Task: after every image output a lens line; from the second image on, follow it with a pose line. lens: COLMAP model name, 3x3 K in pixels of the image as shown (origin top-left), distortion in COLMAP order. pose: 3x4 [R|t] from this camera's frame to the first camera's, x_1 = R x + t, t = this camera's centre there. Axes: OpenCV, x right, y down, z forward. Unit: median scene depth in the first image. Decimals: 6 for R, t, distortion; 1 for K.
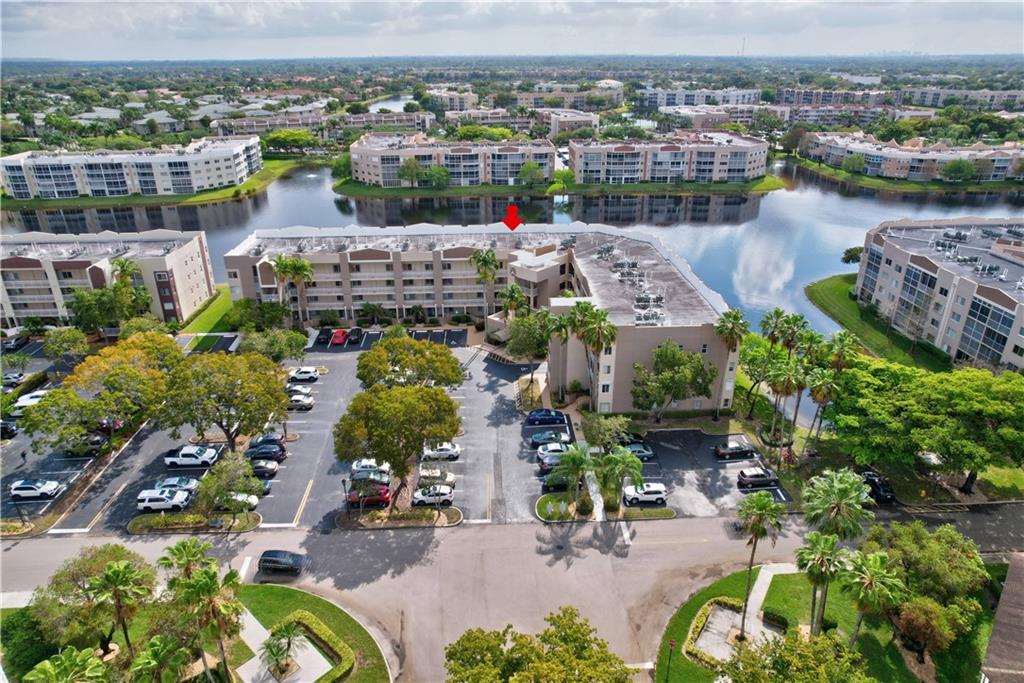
lens RADIAL K [[651.3, 0, 509.8], [0, 651.3, 343.2], [0, 0, 1]] dist [-0.063456, 0.042495]
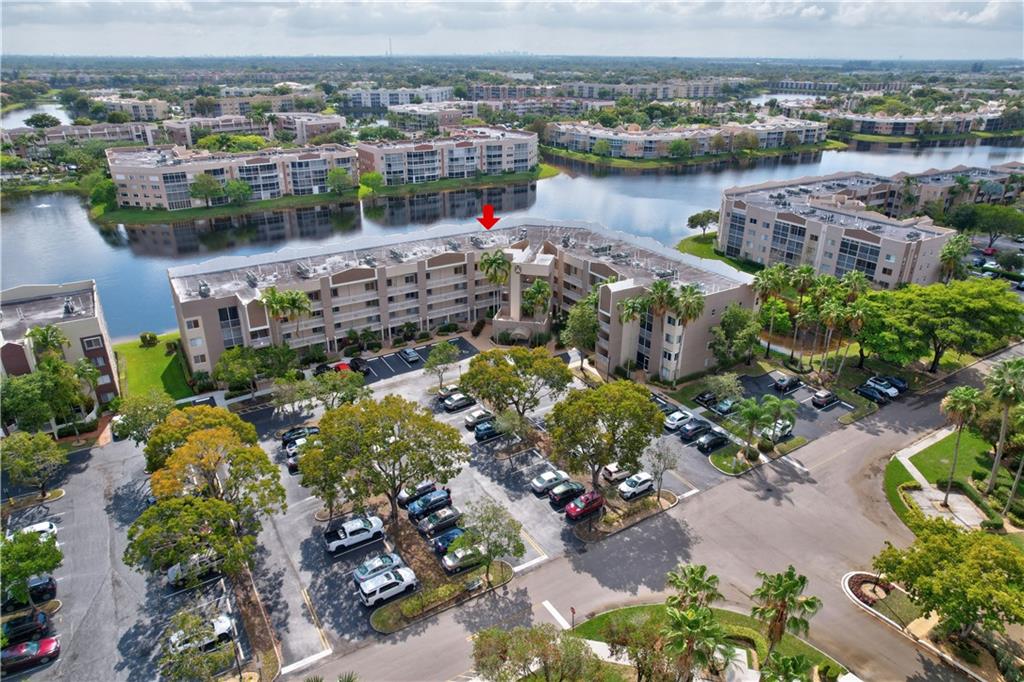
lens RADIAL K [[651.3, 0, 511.4], [0, 651.3, 336.9], [0, 0, 1]] dist [-0.063456, 0.042495]
pose [[0.874028, -0.187026, 0.448437, -0.212327], [0.191043, 0.980894, 0.036741, -0.020912], [-0.446740, 0.053558, 0.893059, 0.049470]]
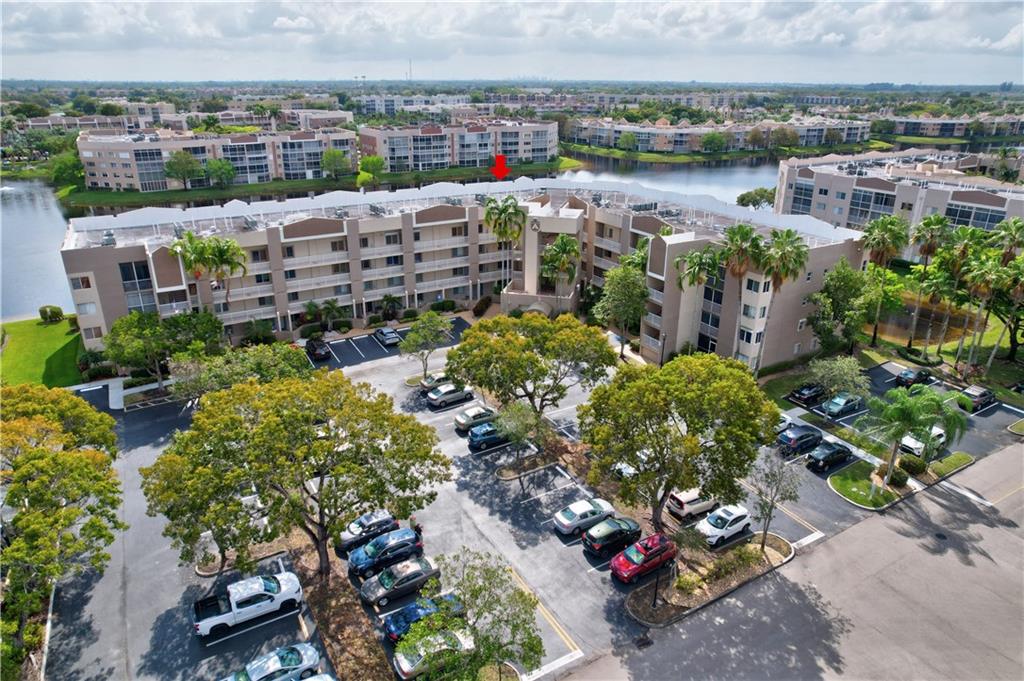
lens RADIAL K [[651.3, 0, 512.0], [0, 651.3, 336.8], [0, 0, 1]] dist [-0.063456, 0.042495]
pose [[0.886673, -0.162132, 0.433041, -0.163438], [0.180372, 0.983598, -0.001059, 0.005759], [-0.425767, 0.079047, 0.901373, 0.153548]]
